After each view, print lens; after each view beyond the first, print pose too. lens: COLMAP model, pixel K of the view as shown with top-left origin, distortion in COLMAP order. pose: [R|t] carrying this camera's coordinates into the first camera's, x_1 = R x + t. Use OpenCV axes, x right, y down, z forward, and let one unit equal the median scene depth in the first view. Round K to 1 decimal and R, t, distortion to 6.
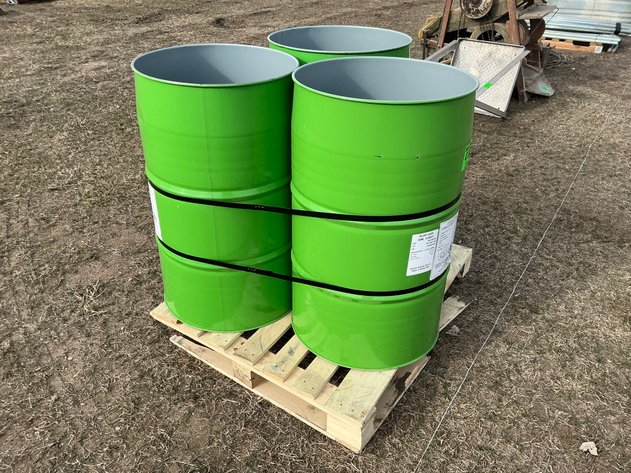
lens RADIAL K [[522.3, 0, 314.7], [0, 522.3, 237.9], [0, 0, 1]] dist [0.053235, -0.092644]
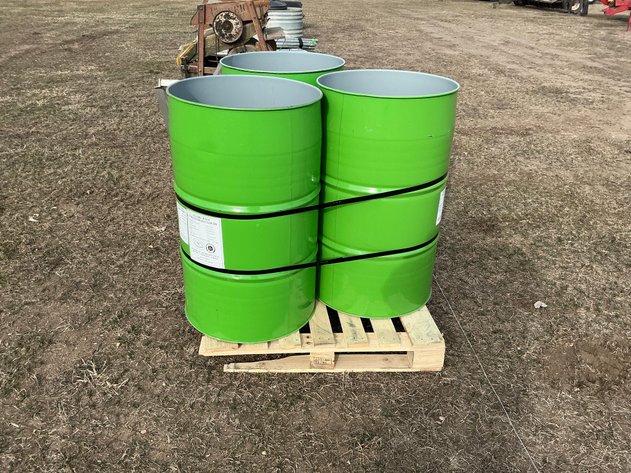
lens RADIAL K [[522.3, 0, 316.0], [0, 522.3, 235.9], [0, 0, 1]] dist [0.053235, -0.092644]
pose [[0.793059, -0.277268, 0.542383, -0.373761], [0.303018, 0.951987, 0.043594, -0.024345], [-0.528428, 0.129779, 0.839000, 0.024214]]
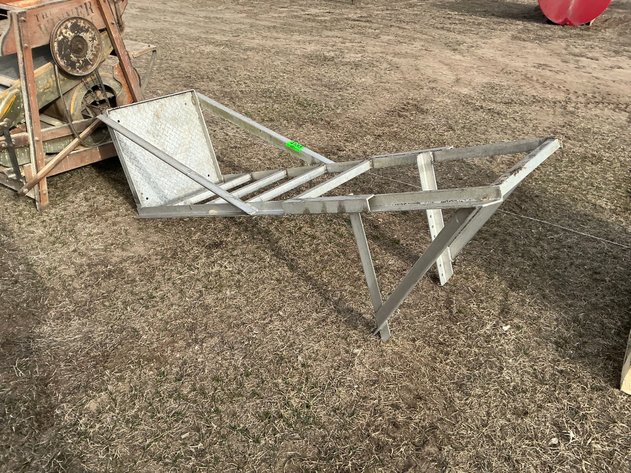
lens RADIAL K [[522.3, 0, 319.3], [0, 522.3, 235.7], [0, 0, 1]] dist [0.053235, -0.092644]
pose [[-0.012563, -0.516969, 0.855912, -0.425983], [0.479107, 0.748212, 0.458951, -0.588913], [-0.877666, 0.415839, 0.238284, 0.963796]]
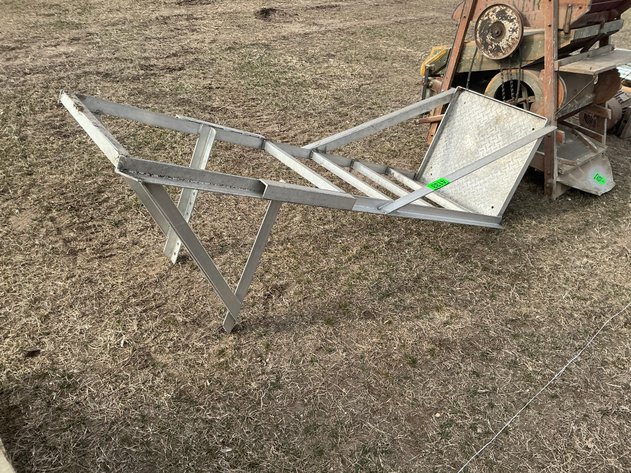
lens RADIAL K [[522.3, 0, 315.1], [0, 522.3, 236.2], [0, 0, 1]] dist [0.053235, -0.092644]
pose [[0.959790, 0.194528, -0.202392, 0.370081], [-0.190799, 0.980895, 0.037966, -0.258739], [0.205911, 0.002177, 0.978568, 0.451363]]
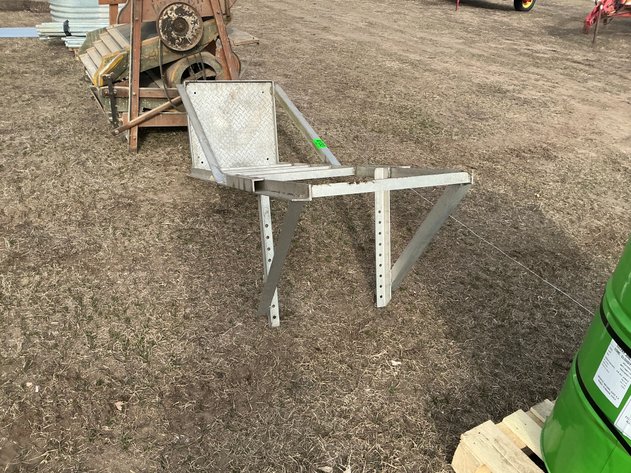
lens RADIAL K [[522.3, 0, 316.4], [0, 522.3, 238.9], [0, 0, 1]] dist [0.053235, -0.092644]
pose [[0.479665, -0.411881, 0.774774, -0.384663], [0.374922, 0.894526, 0.243427, -0.402163], [-0.793319, 0.173716, 0.583496, 0.653293]]
